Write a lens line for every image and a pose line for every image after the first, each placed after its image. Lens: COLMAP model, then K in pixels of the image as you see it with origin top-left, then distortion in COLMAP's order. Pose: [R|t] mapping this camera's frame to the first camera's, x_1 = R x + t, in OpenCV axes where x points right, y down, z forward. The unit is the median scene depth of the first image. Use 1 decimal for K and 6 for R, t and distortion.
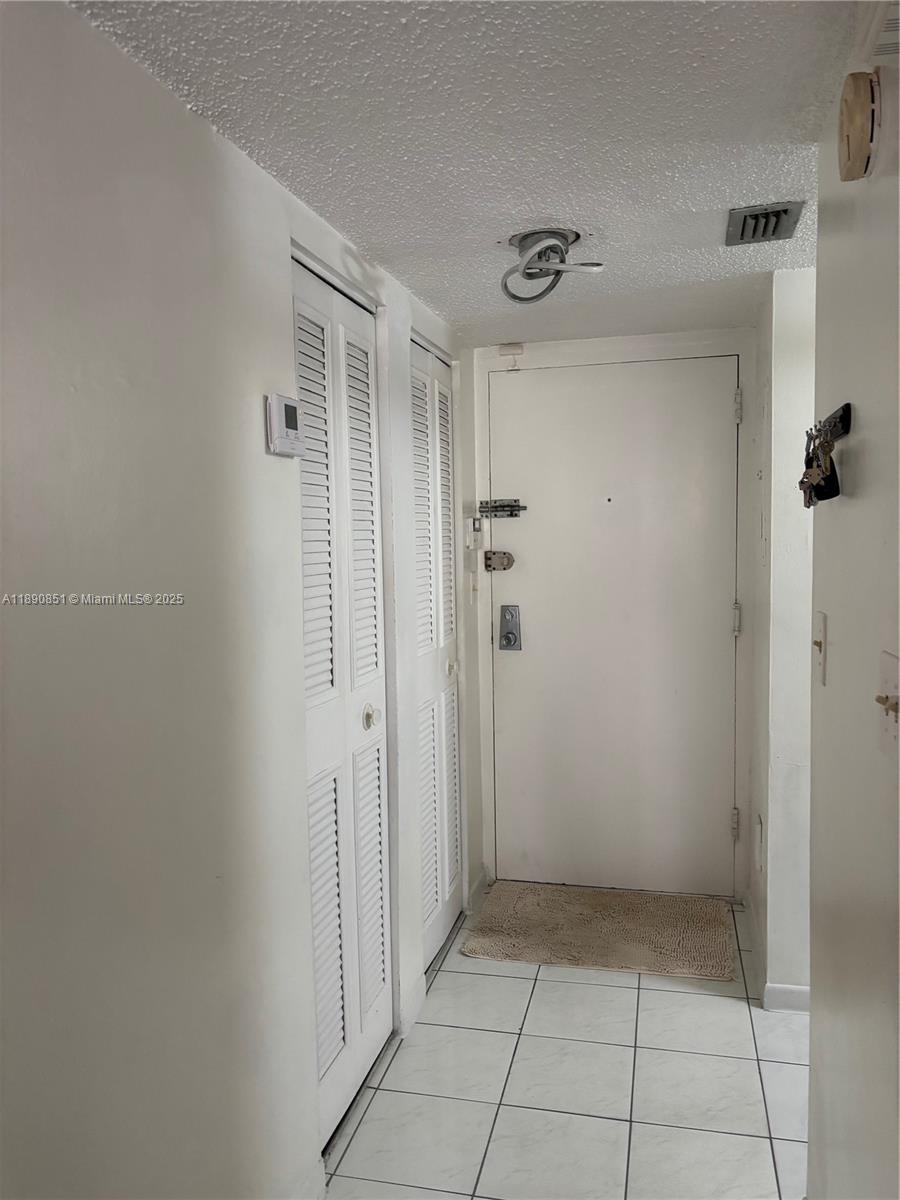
lens RADIAL K [[918.3, 0, 450.0], [0, 918.3, 600.0], [0, 0, 1]] dist [0.073042, -0.099288]
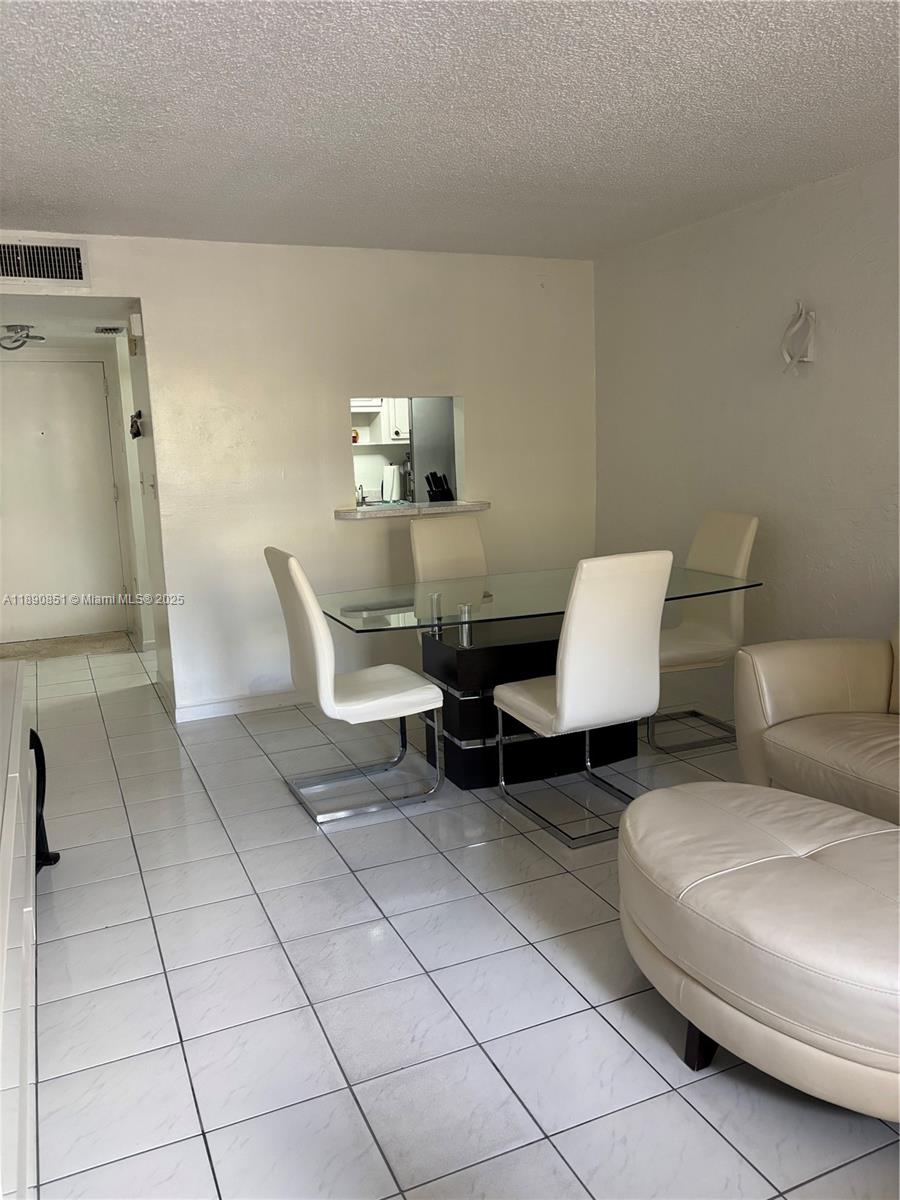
lens RADIAL K [[915.8, 0, 437.9], [0, 915.8, 599.9], [0, 0, 1]] dist [0.069214, -0.093839]
pose [[0.802856, -0.109878, 0.585960, -0.505157], [0.061267, 0.992872, 0.102235, 0.137341], [-0.593017, -0.046180, 0.803865, -1.595524]]
